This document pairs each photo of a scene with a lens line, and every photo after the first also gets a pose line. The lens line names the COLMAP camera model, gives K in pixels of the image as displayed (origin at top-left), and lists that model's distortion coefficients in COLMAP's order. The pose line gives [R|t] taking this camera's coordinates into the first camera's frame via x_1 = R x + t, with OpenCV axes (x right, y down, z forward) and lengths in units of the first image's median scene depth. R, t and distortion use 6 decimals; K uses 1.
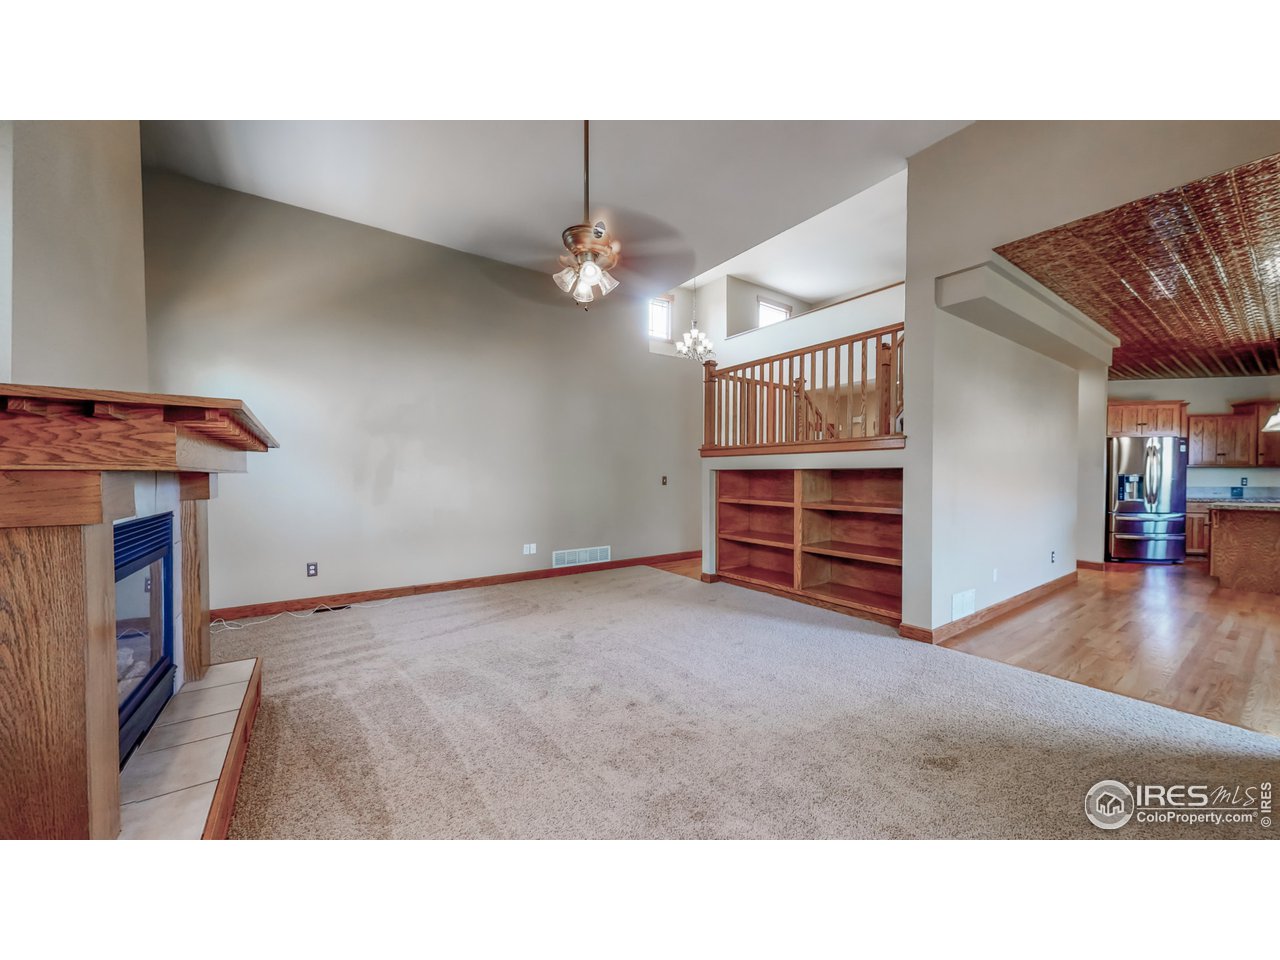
lens RADIAL K [[468.8, 0, 638.0], [0, 468.8, 480.9], [0, 0, 1]] dist [-0.000362, 0.000037]
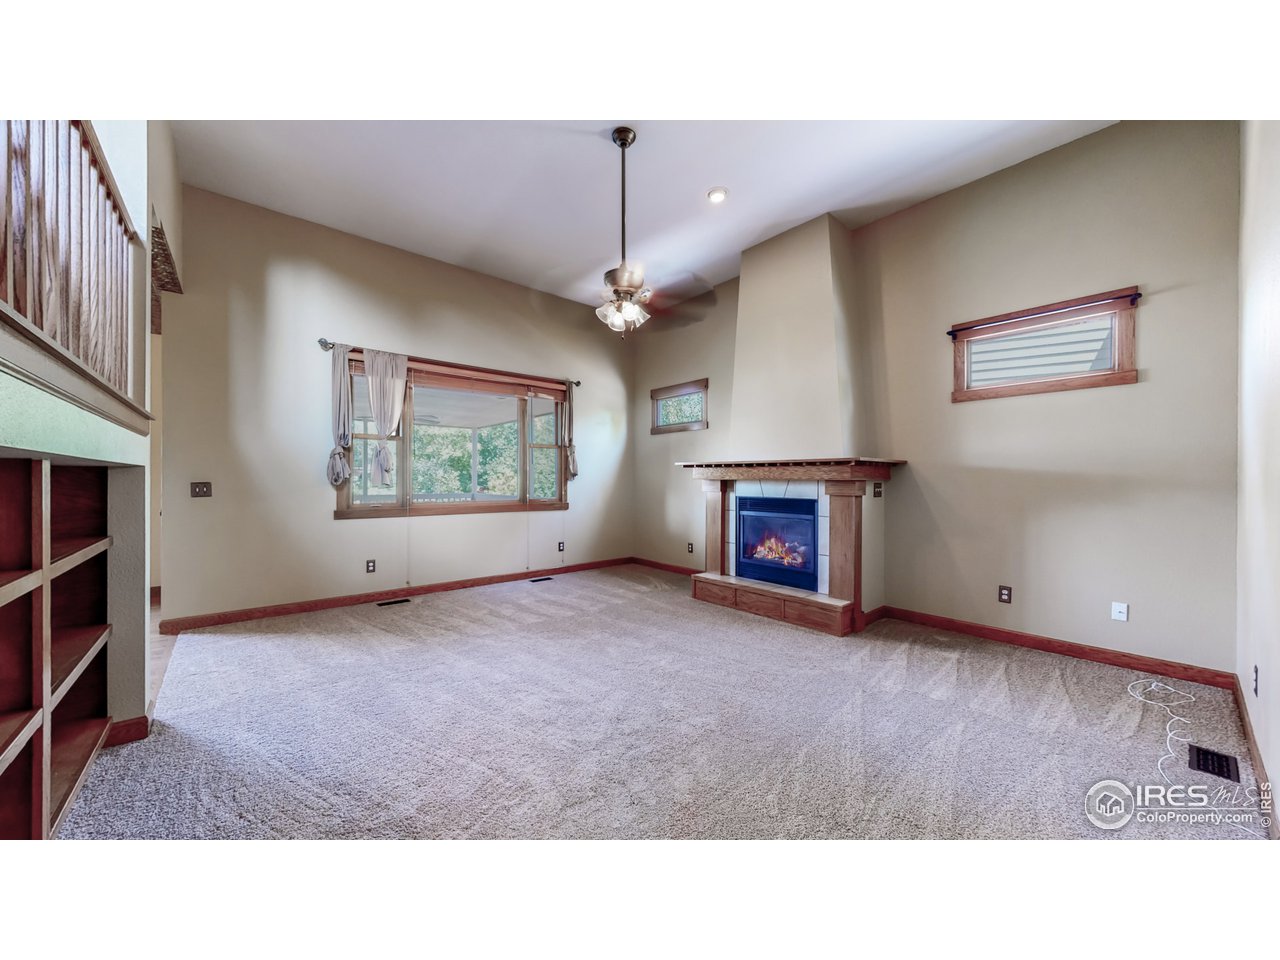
lens RADIAL K [[468.8, 0, 638.0], [0, 468.8, 480.9], [0, 0, 1]] dist [-0.000362, 0.000037]
pose [[-0.994978, -0.004029, -0.100009, -0.328153], [-0.005570, 0.999870, 0.015139, -0.016529], [0.099935, 0.015620, -0.994871, 1.138300]]
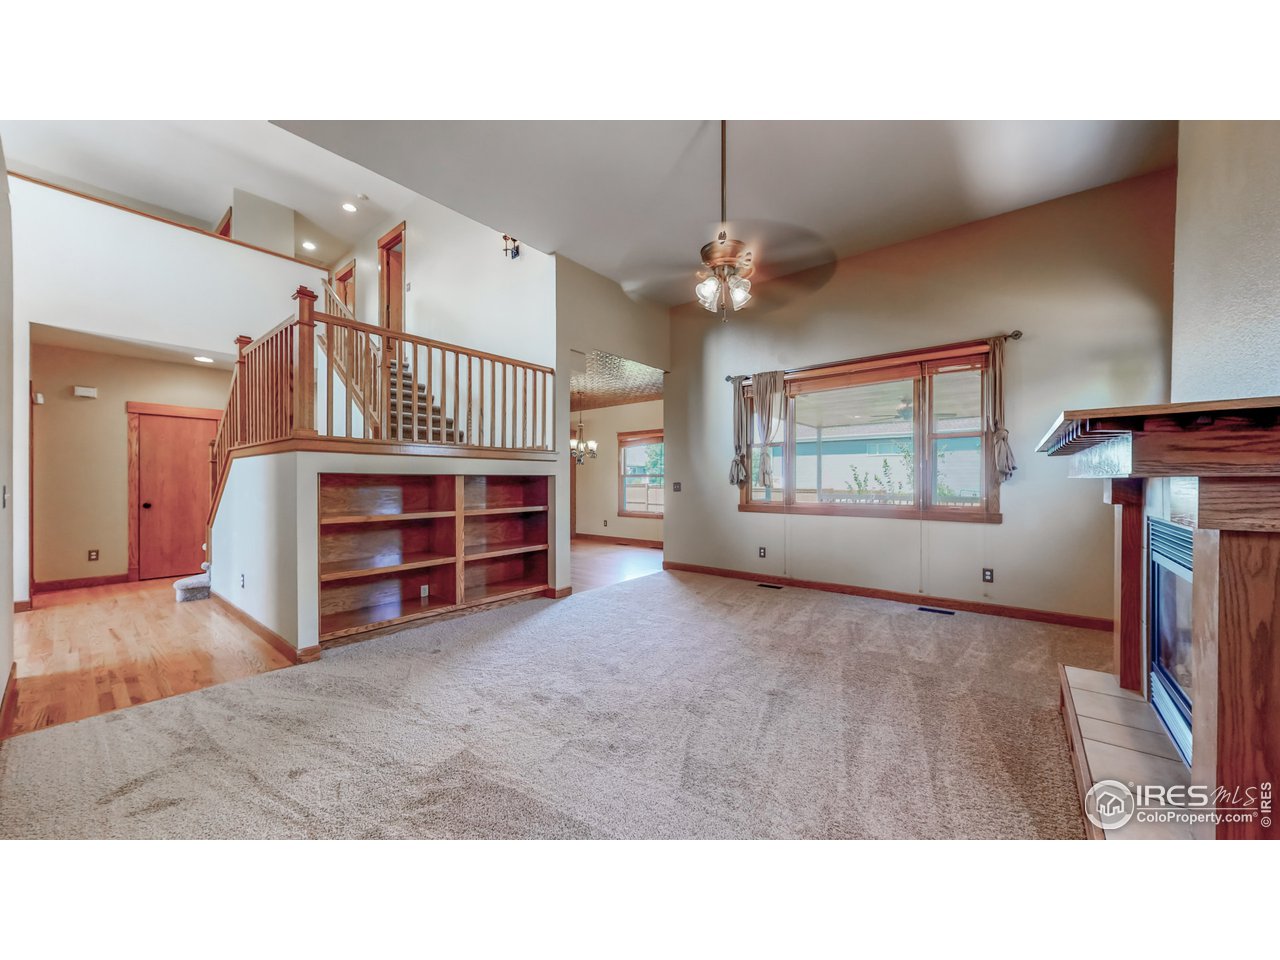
lens RADIAL K [[468.8, 0, 638.0], [0, 468.8, 480.9], [0, 0, 1]] dist [-0.000362, 0.000037]
pose [[-0.280900, -0.002751, 0.959733, -0.653230], [0.014355, 0.999872, 0.007067, -0.014903], [-0.959630, 0.015763, -0.280825, 0.919604]]
